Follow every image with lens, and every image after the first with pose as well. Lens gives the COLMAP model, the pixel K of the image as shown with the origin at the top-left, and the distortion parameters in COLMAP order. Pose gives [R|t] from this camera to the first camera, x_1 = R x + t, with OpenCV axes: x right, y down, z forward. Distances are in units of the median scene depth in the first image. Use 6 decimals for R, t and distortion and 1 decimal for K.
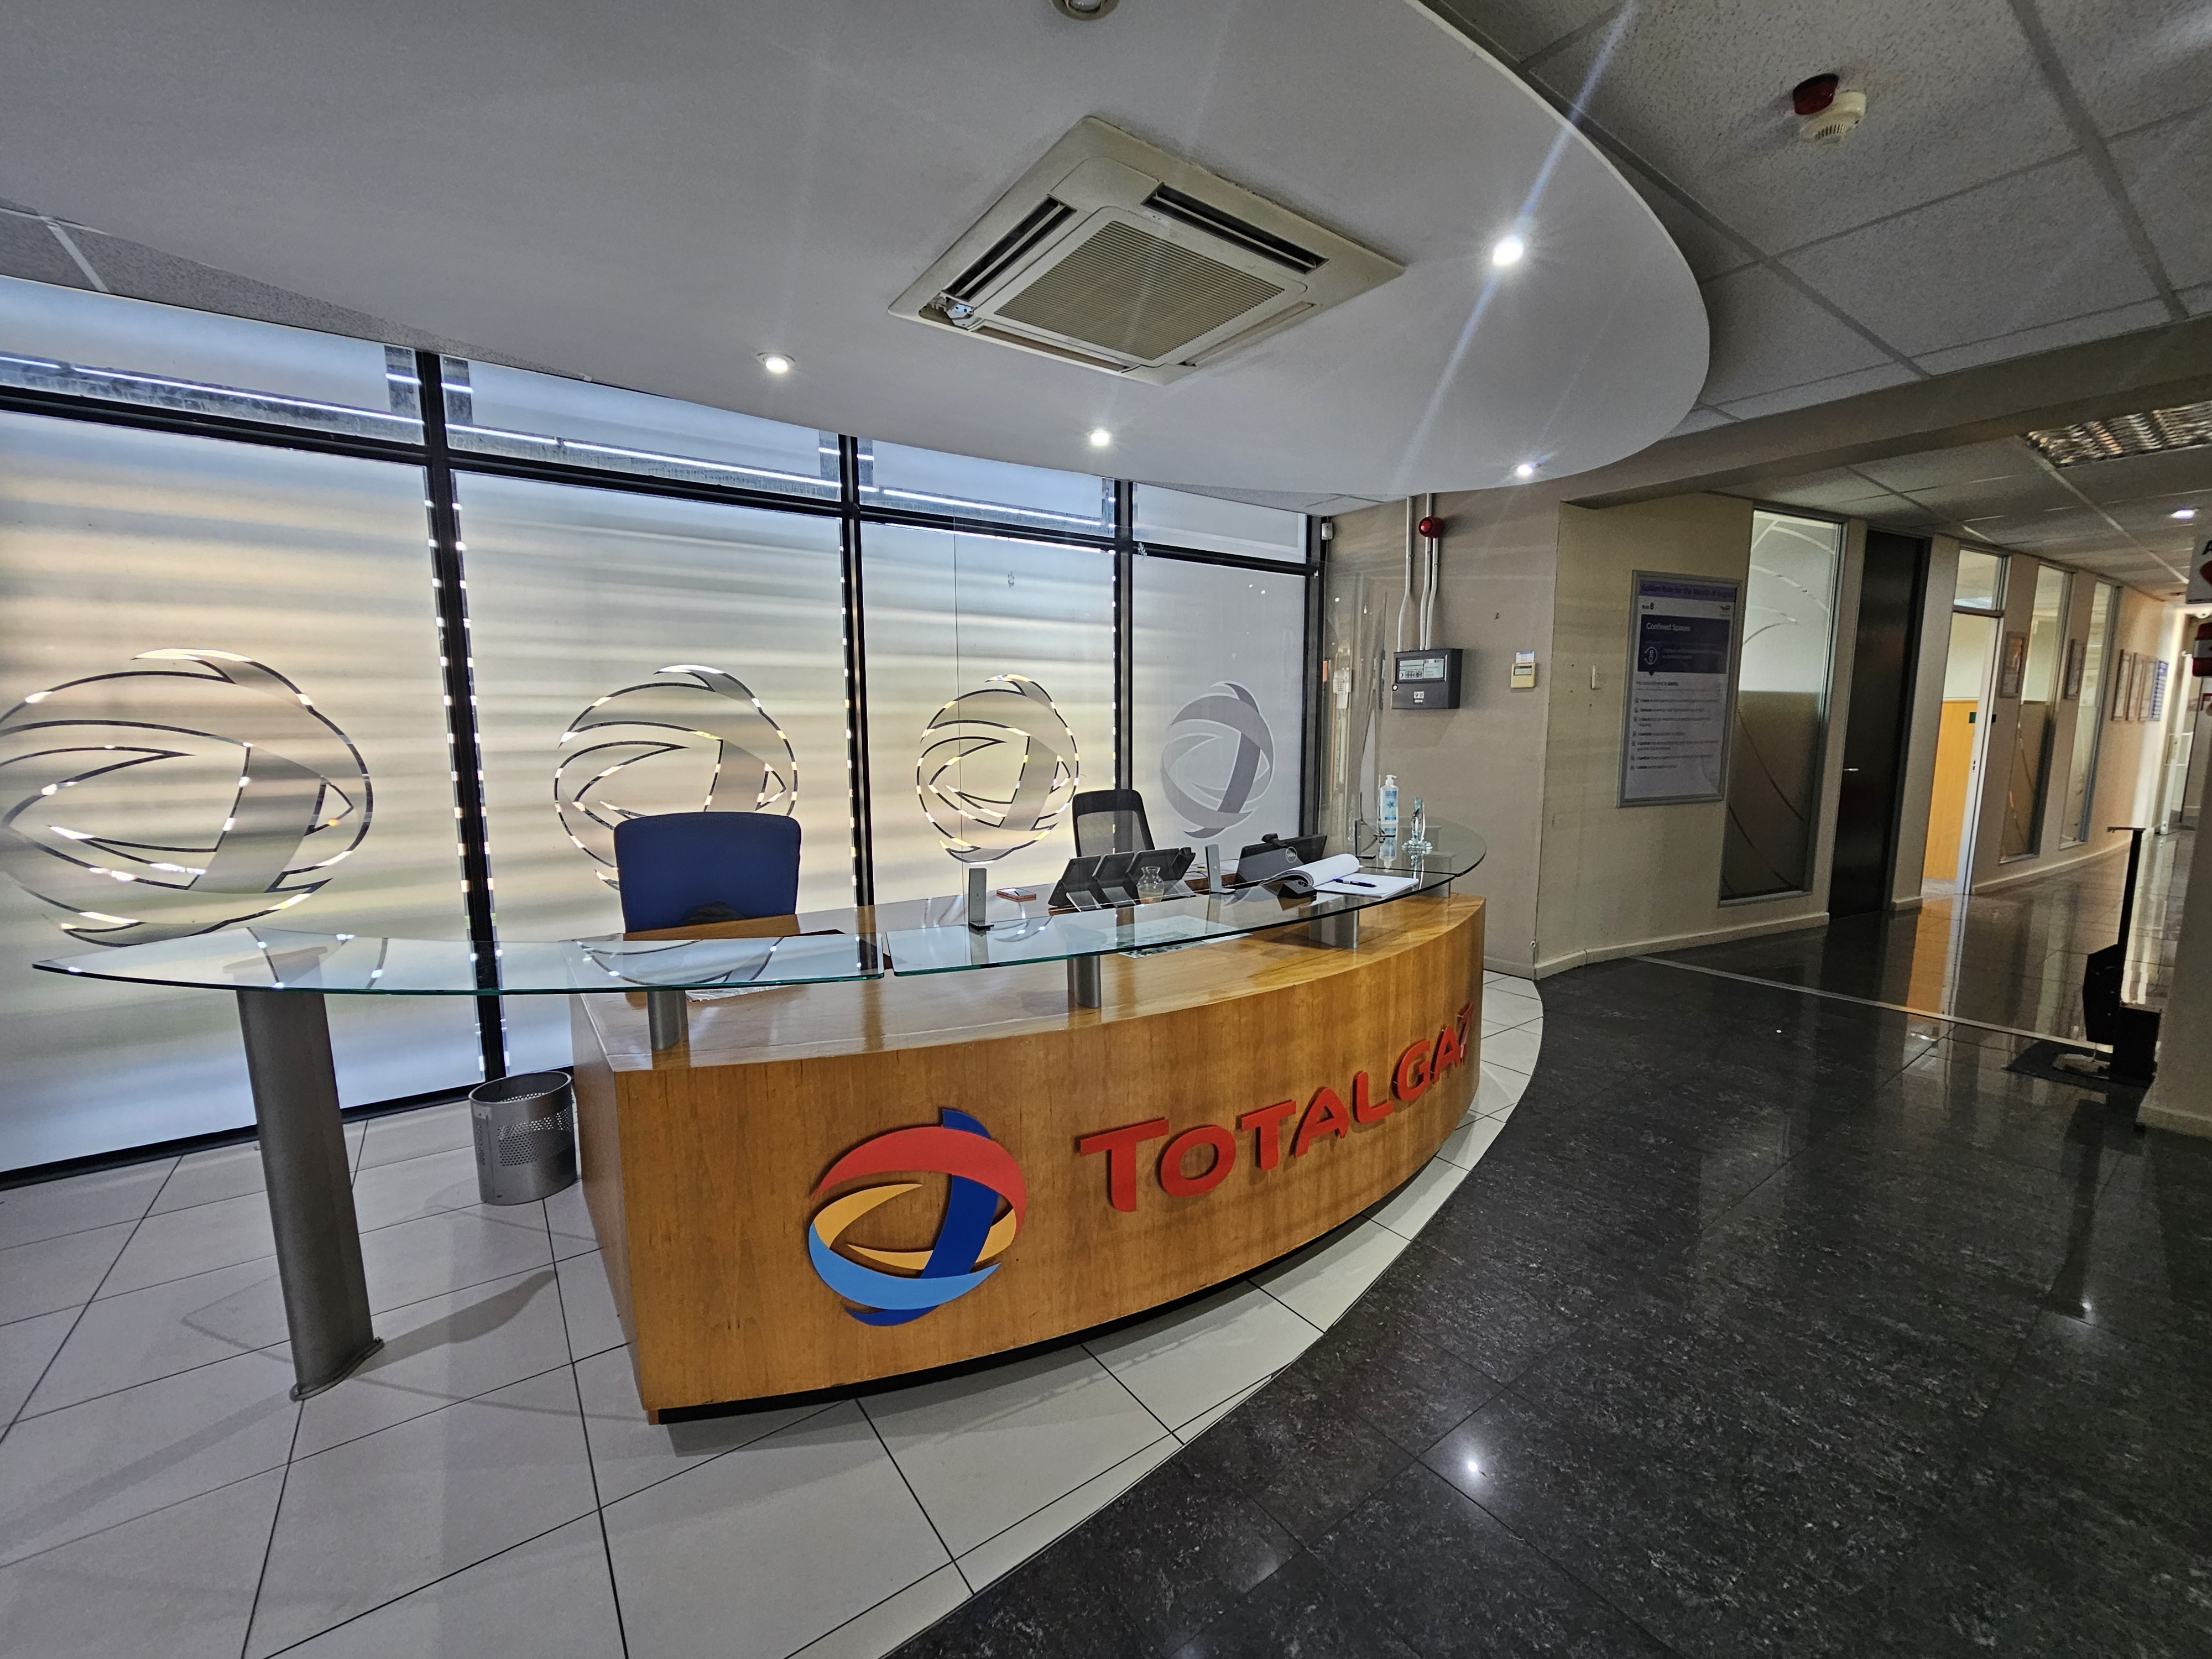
lens RADIAL K [[909.7, 0, 1114.0], [0, 909.7, 836.5], [0, 0, 1]] dist [-0.006886, 0.001927]
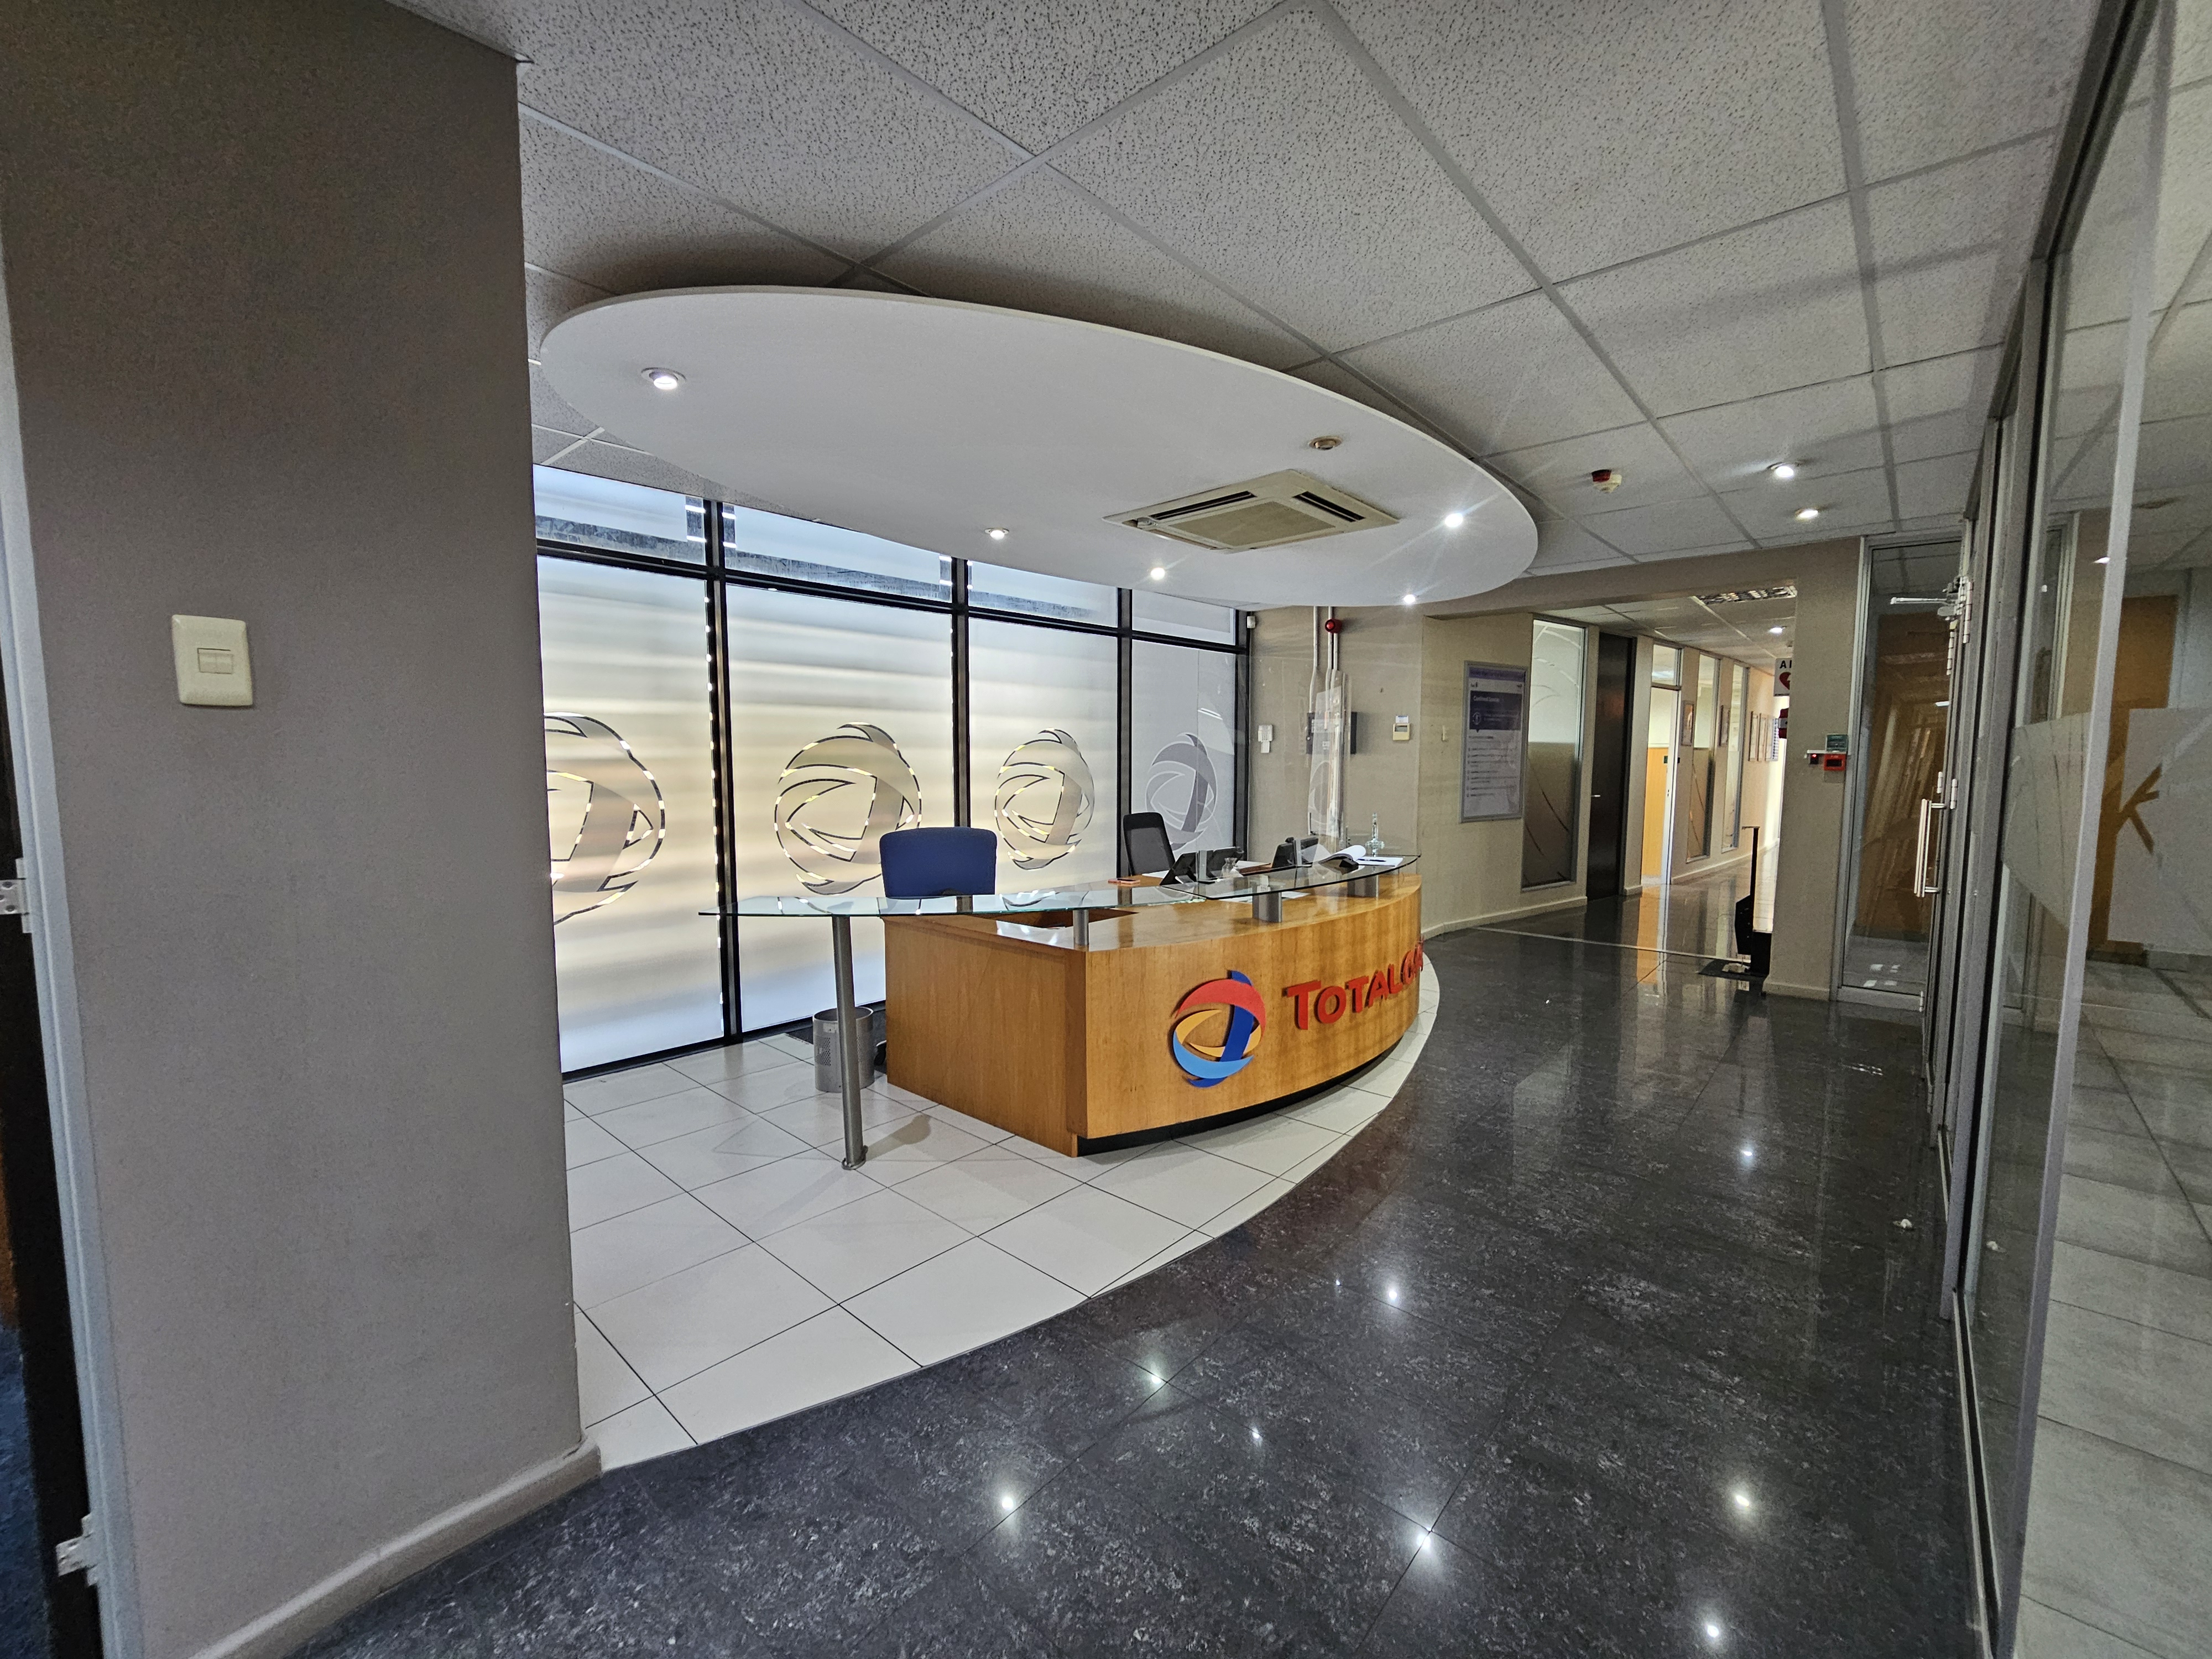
lens RADIAL K [[909.7, 0, 1100.0], [0, 909.7, 834.8], [0, 0, 1]] dist [-0.006886, 0.001927]
pose [[0.979023, -0.015541, 0.203157, -0.306546], [0.024048, 0.998931, -0.039476, 0.030748], [-0.202326, 0.043533, 0.978350, -0.301640]]
